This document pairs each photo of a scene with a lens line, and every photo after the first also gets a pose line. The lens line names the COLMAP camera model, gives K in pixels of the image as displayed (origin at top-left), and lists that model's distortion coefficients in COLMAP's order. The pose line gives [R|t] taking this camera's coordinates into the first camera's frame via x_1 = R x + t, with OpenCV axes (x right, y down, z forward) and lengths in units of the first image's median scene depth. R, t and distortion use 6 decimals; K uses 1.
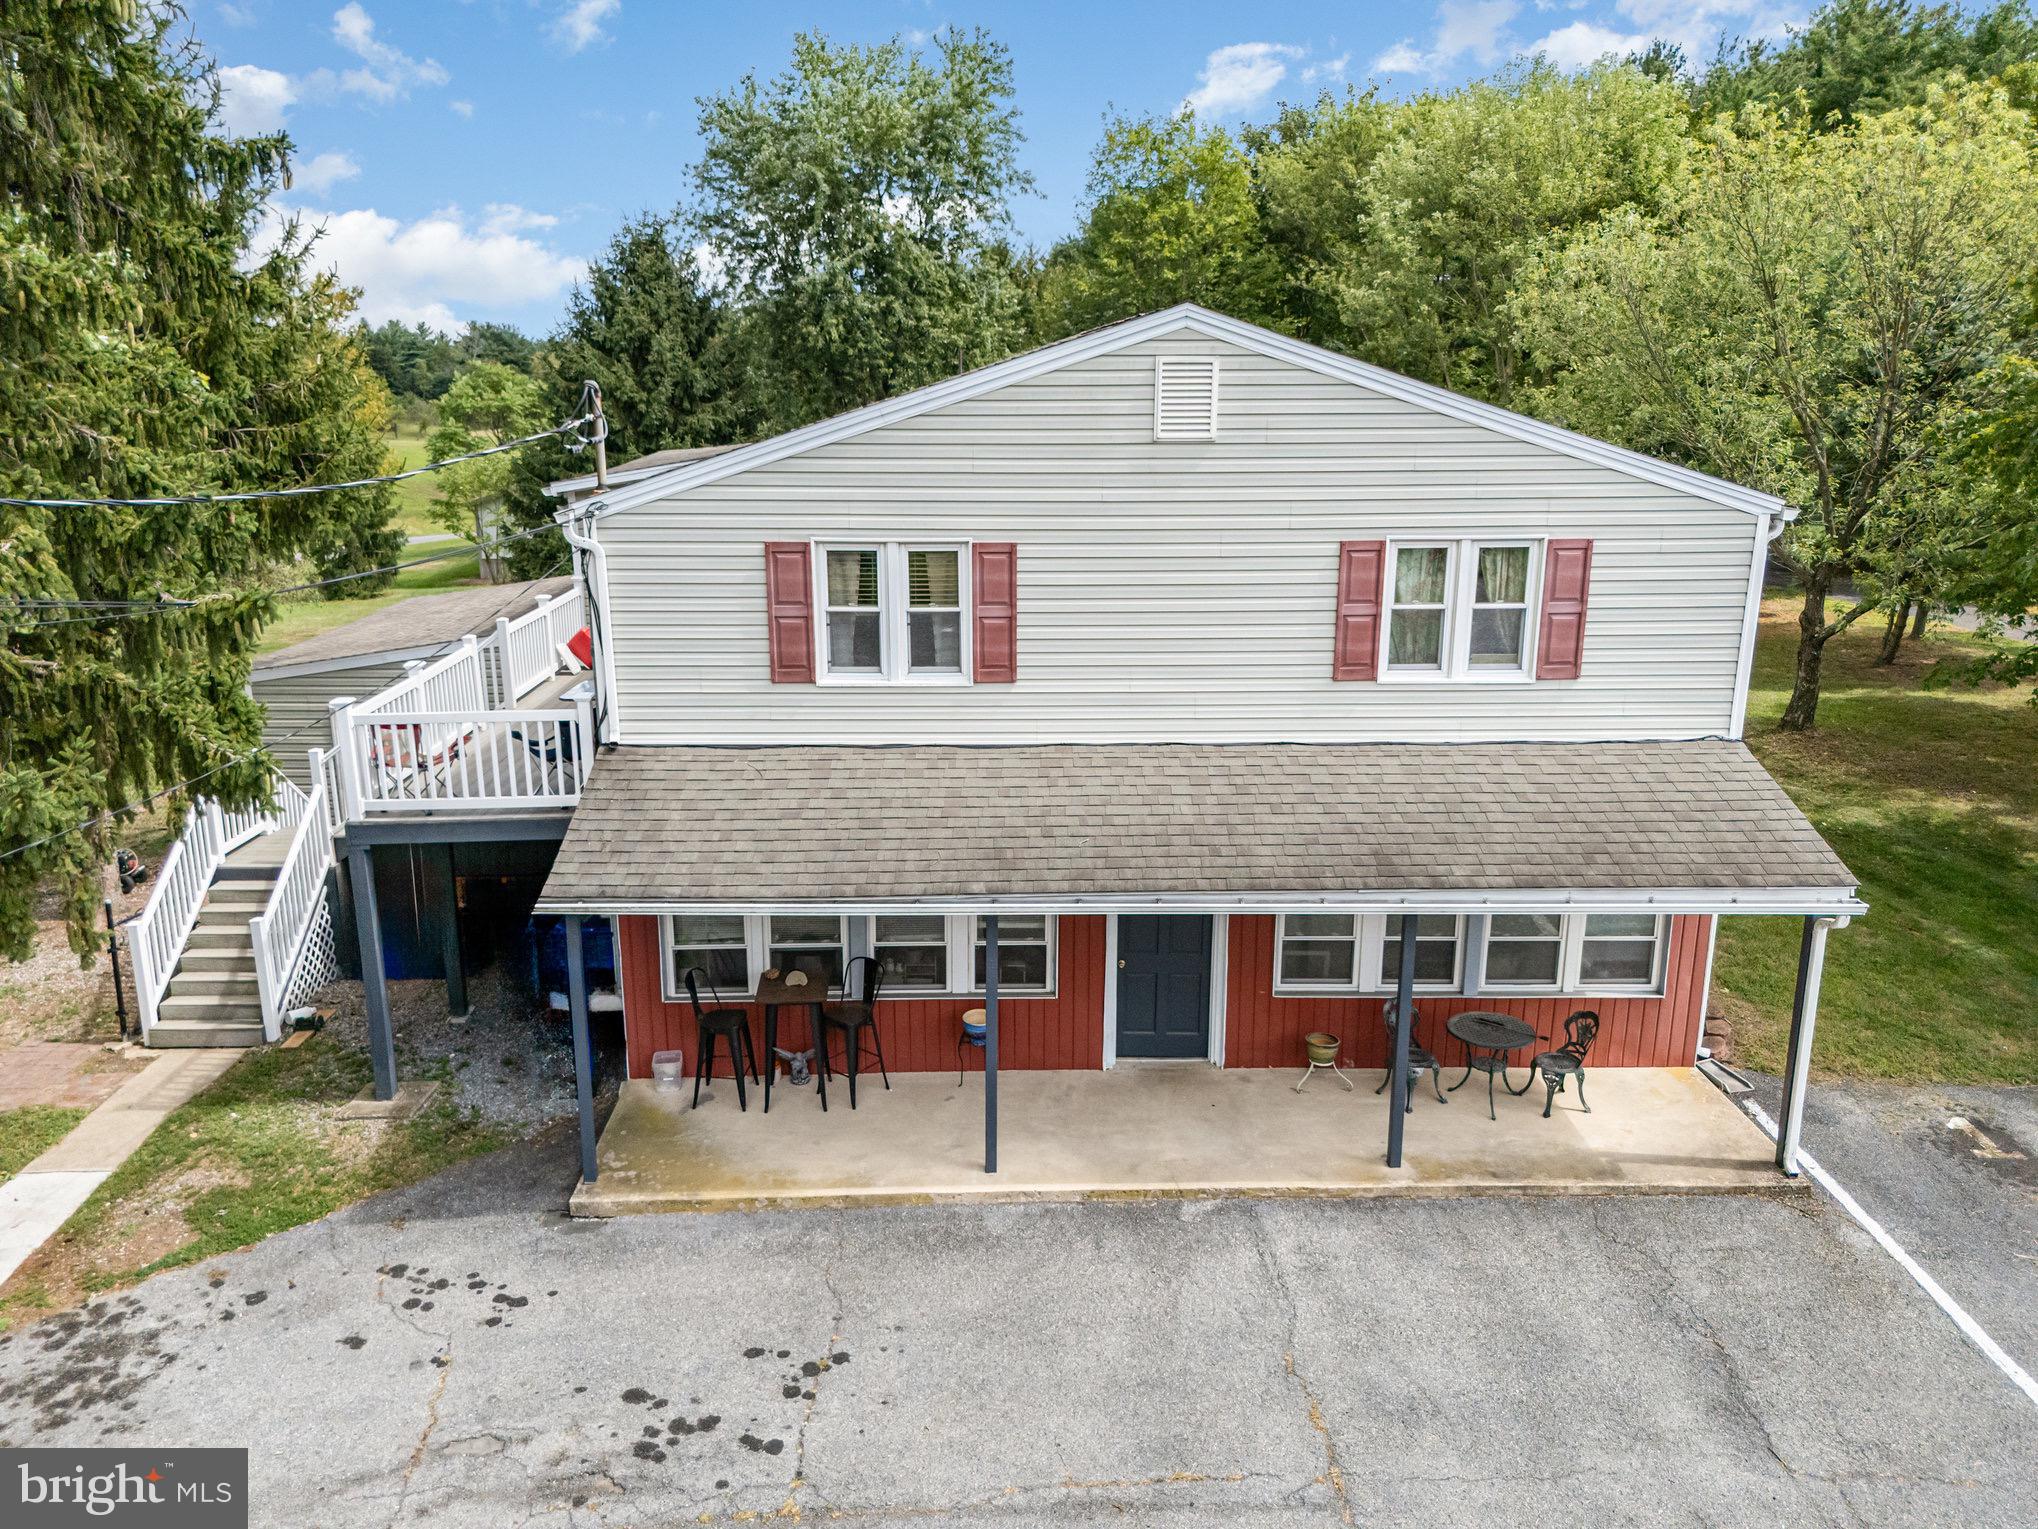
lens RADIAL K [[1508.9, 0, 1020.5], [0, 1508.9, 765.0], [0, 0, 1]] dist [0.107676, -0.070180]
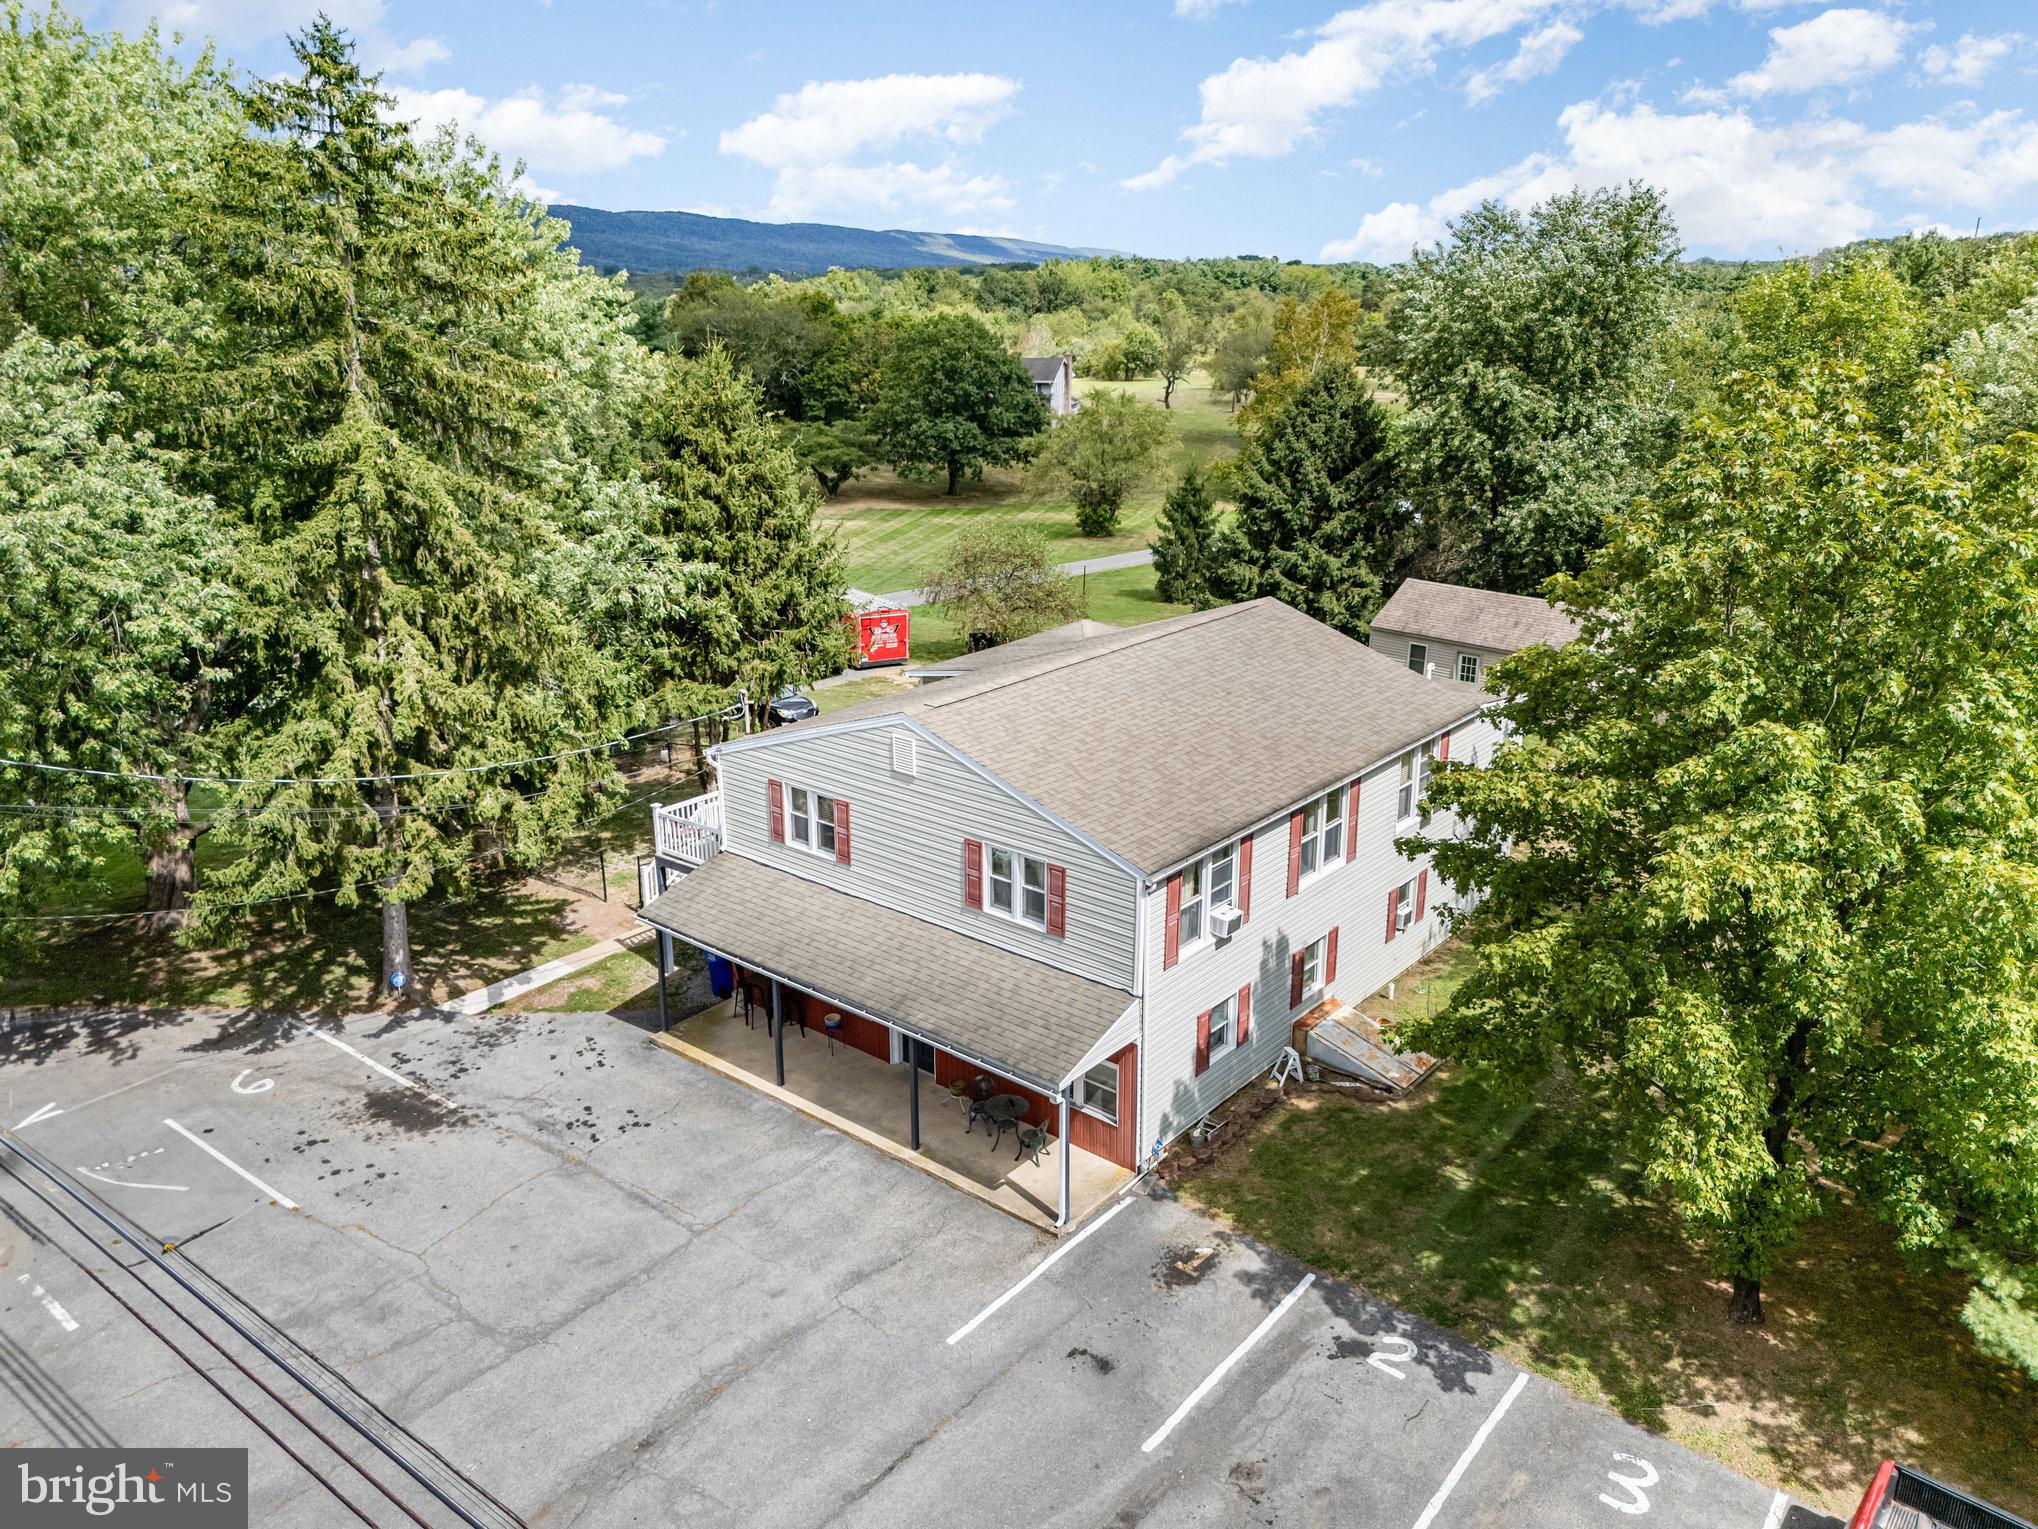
lens RADIAL K [[1522.1, 0, 1019.0], [0, 1522.1, 764.5], [0, 0, 1]] dist [0.137430, -0.204983]
pose [[0.750931, 0.201755, -0.628806, 1.476952], [-0.164831, 0.979313, 0.117373, -0.481542], [0.639479, 0.015507, 0.768652, -0.461283]]
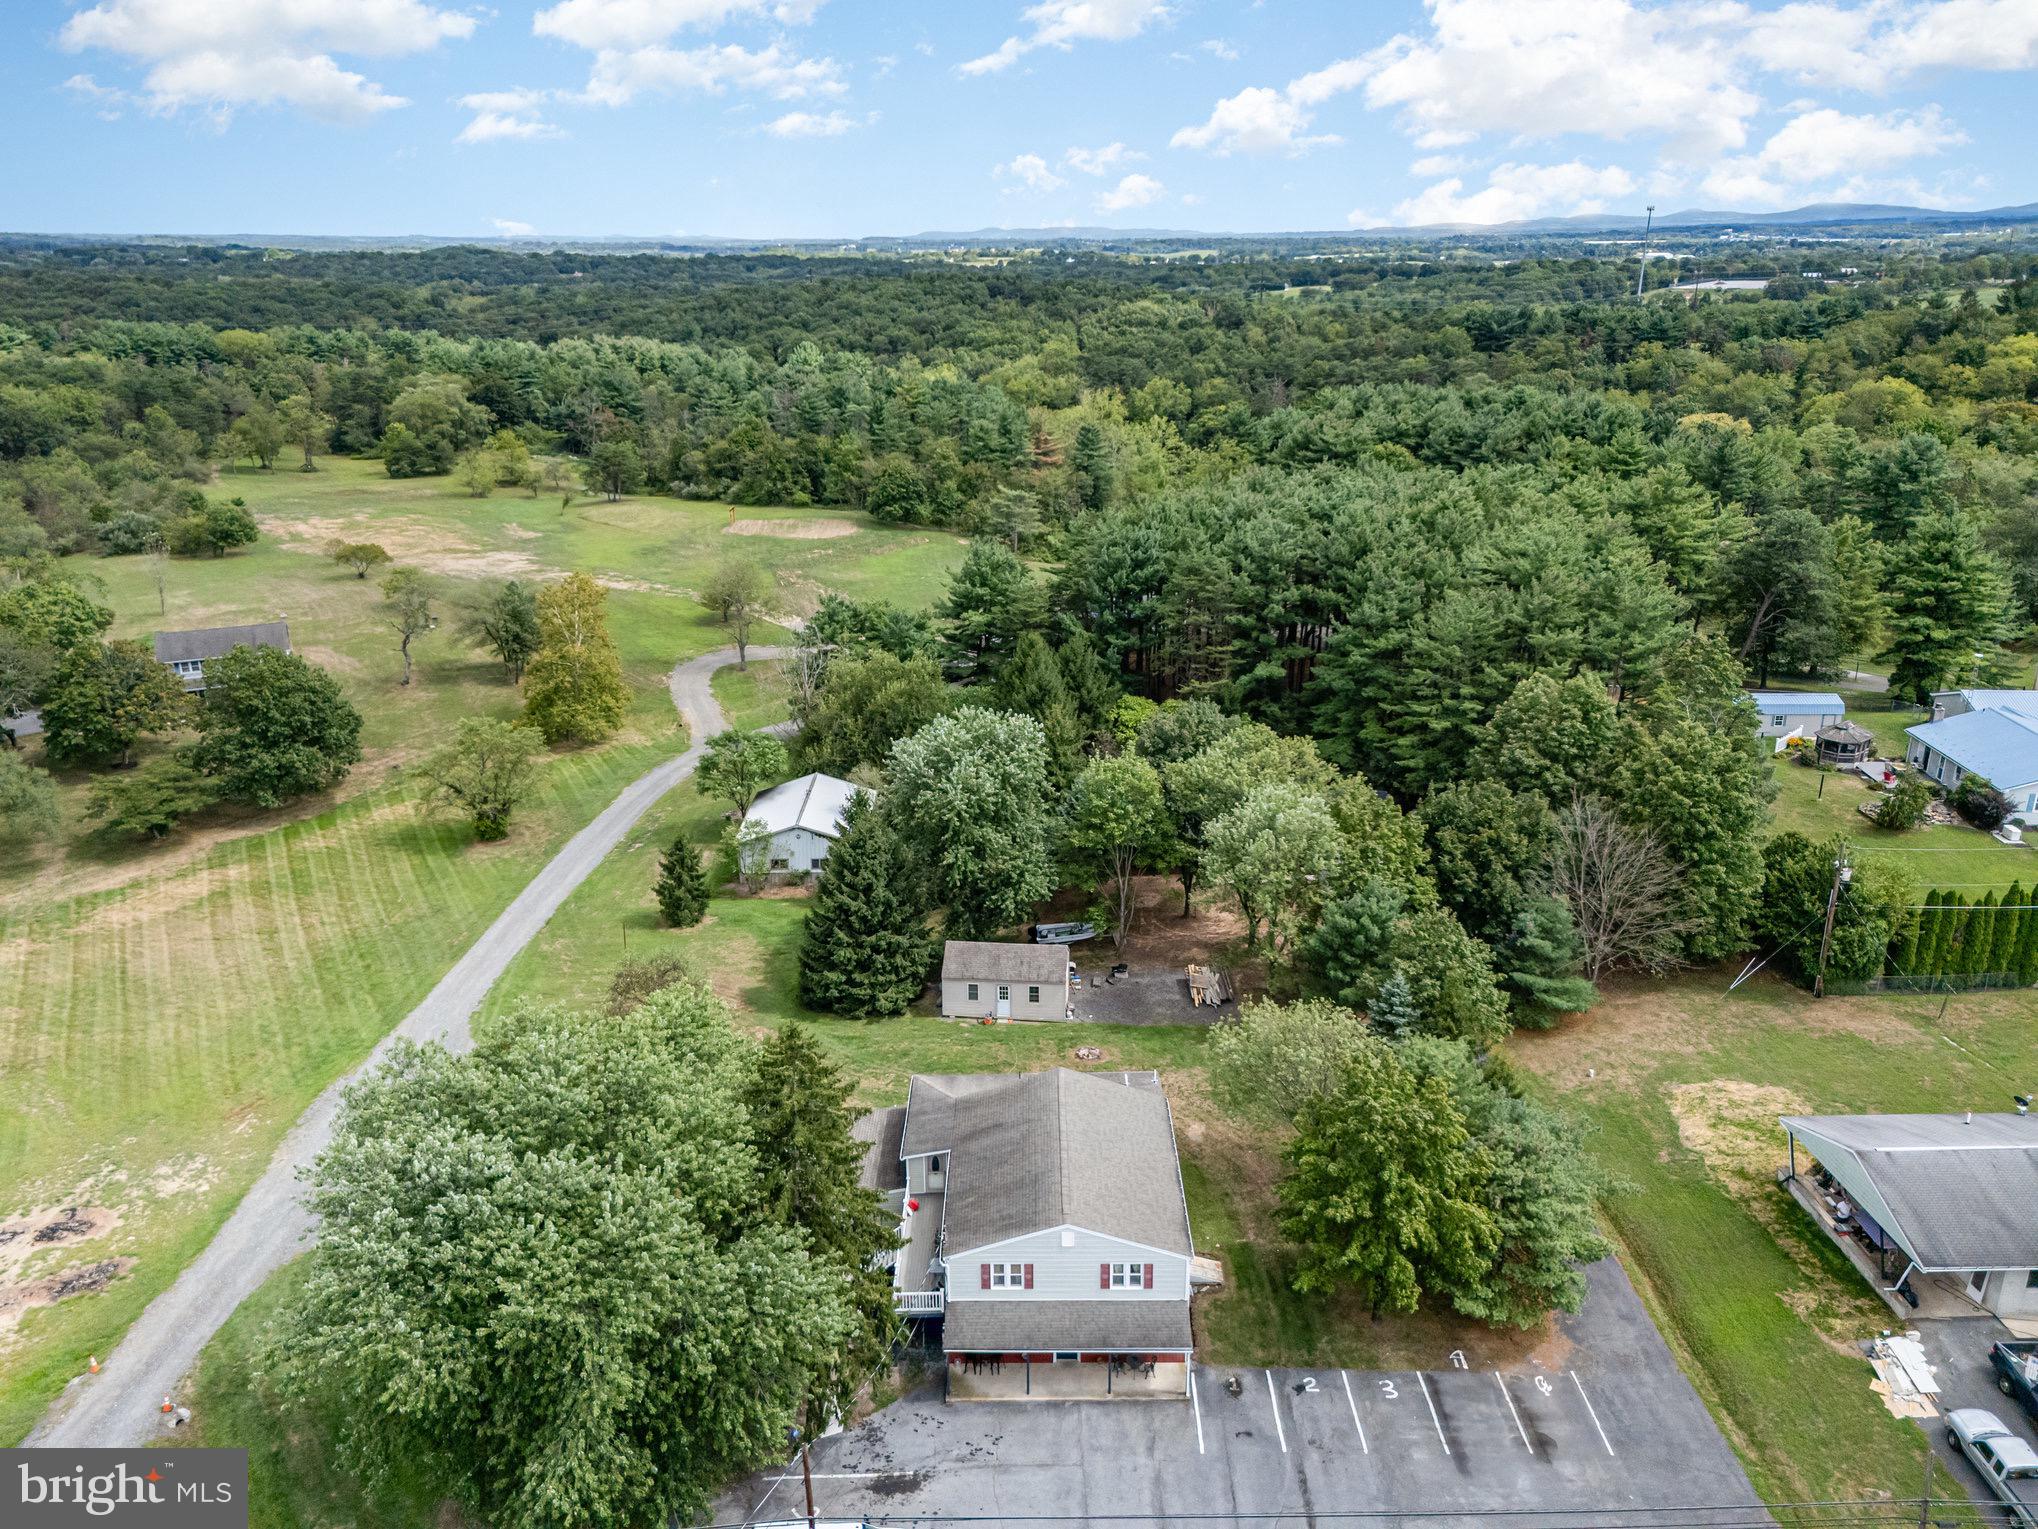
lens RADIAL K [[1522.1, 0, 1019.0], [0, 1522.1, 764.5], [0, 0, 1]] dist [0.137430, -0.204983]
pose [[0.999434, 0.000293, -0.033638, 0.116317], [0.002766, 0.995861, 0.090845, -2.163587], [0.033526, -0.090886, 0.995297, -3.713746]]
